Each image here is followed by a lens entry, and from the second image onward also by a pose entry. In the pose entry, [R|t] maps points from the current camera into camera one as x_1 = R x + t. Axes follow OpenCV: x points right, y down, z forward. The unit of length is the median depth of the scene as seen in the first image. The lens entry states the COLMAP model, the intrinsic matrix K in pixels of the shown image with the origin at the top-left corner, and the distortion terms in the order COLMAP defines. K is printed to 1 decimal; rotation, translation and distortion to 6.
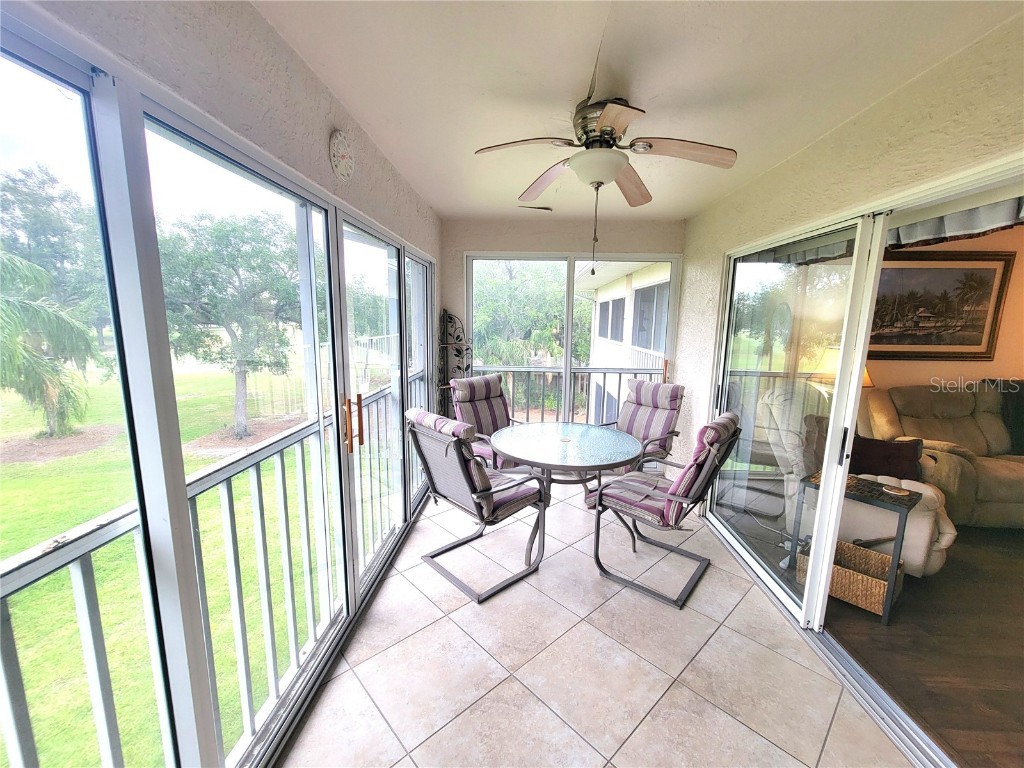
lens RADIAL K [[419.6, 0, 515.6], [0, 419.6, 386.0], [0, 0, 1]] dist [-0.001618, 0.000658]
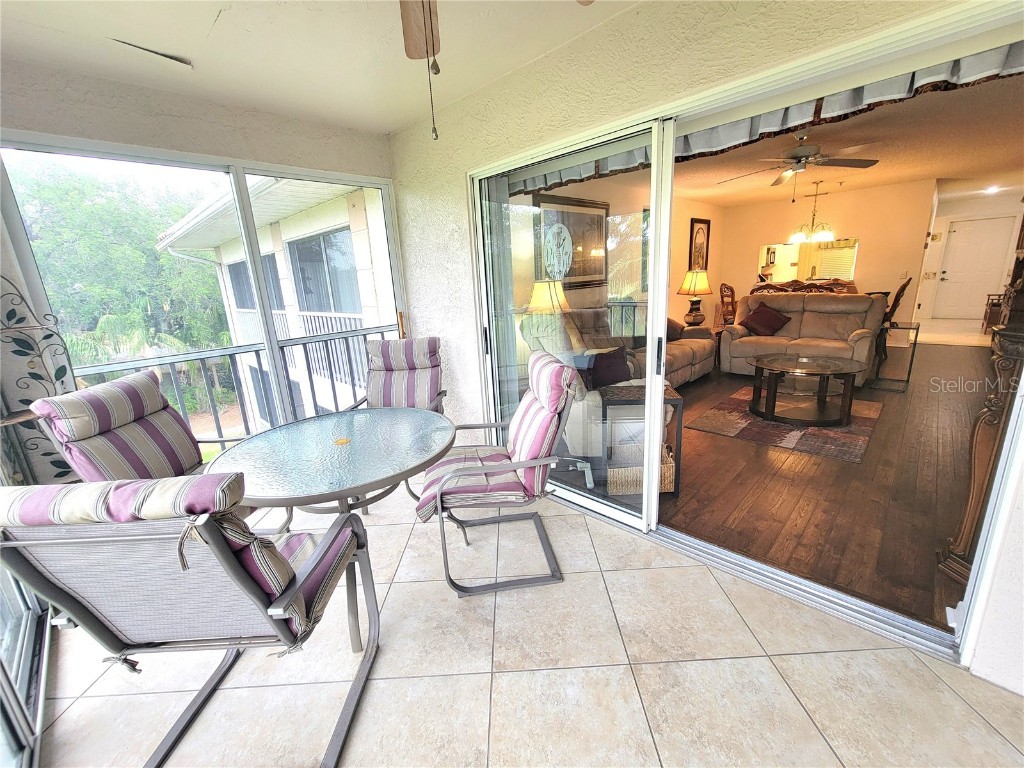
lens RADIAL K [[419.6, 0, 515.6], [0, 419.6, 386.0], [0, 0, 1]] dist [-0.001618, 0.000658]
pose [[0.673514, -0.237038, 0.700138, -0.154336], [0.183528, 0.971154, 0.152244, -0.006602], [-0.716029, 0.025956, 0.697588, 0.382893]]
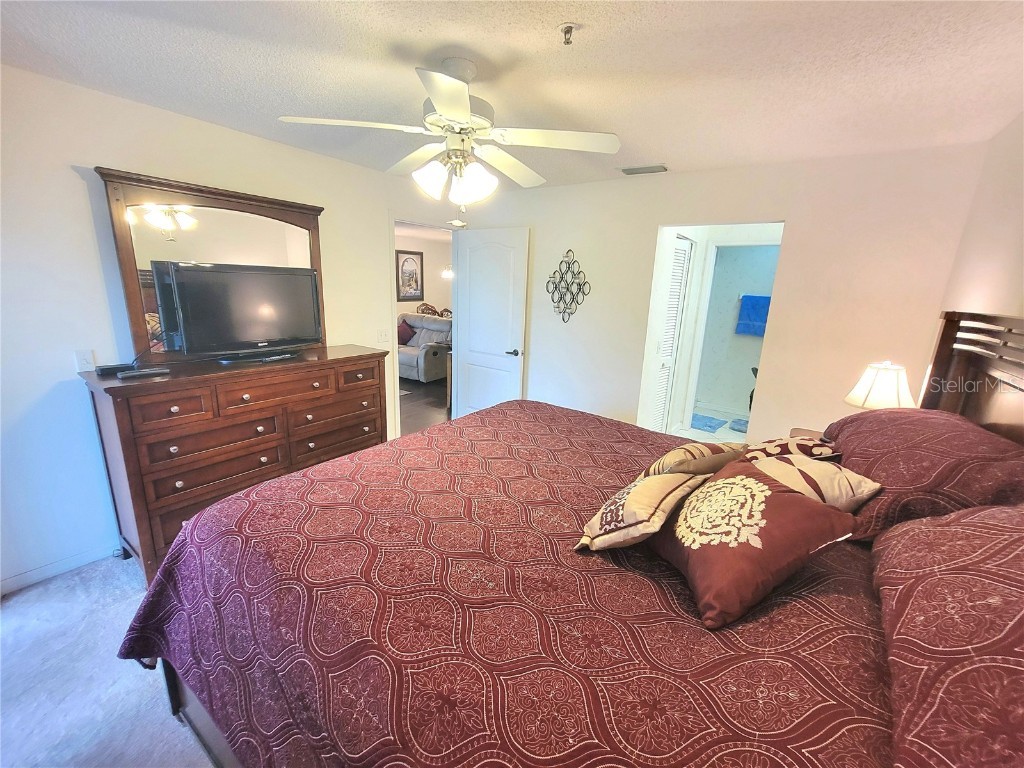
lens RADIAL K [[419.6, 0, 515.6], [0, 419.6, 386.0], [0, 0, 1]] dist [-0.001618, 0.000658]
pose [[0.552045, -0.194435, 0.810828, 0.255991], [0.100348, 0.980856, 0.166887, 0.168441], [-0.827754, -0.010763, 0.560988, -1.211763]]
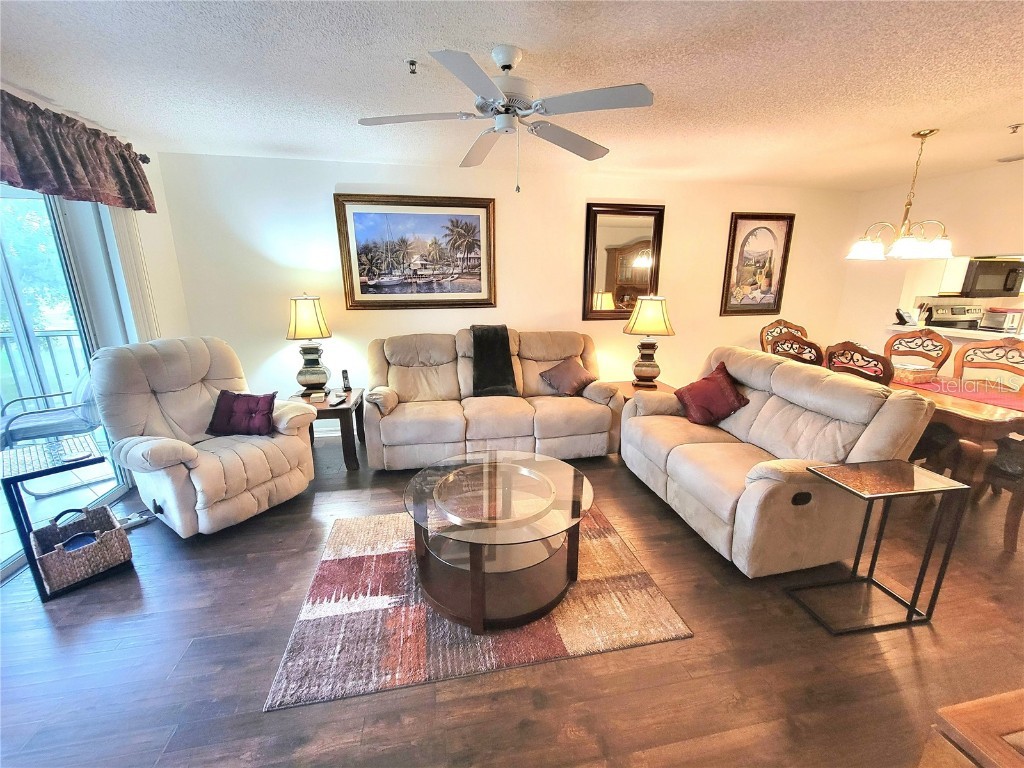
lens RADIAL K [[419.6, 0, 515.6], [0, 419.6, 386.0], [0, 0, 1]] dist [-0.001618, 0.000658]
pose [[0.973439, -0.069303, 0.218205, 1.357908], [0.048714, 0.993957, 0.098367, 0.049194], [-0.223704, -0.085125, 0.970933, -0.058653]]
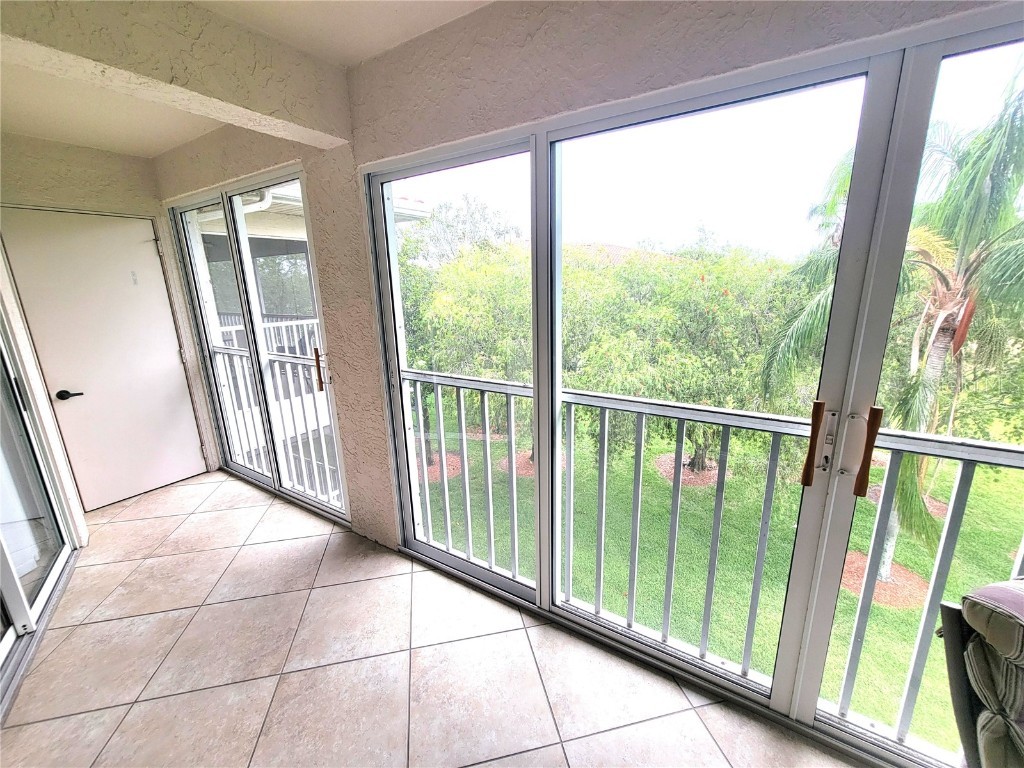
lens RADIAL K [[419.6, 0, 515.6], [0, 419.6, 386.0], [0, 0, 1]] dist [-0.001618, 0.000658]
pose [[-0.509097, 0.200990, -0.836913, 0.239976], [-0.111407, 0.948785, 0.295627, -0.092656], [0.853469, 0.243741, -0.460632, 0.633783]]
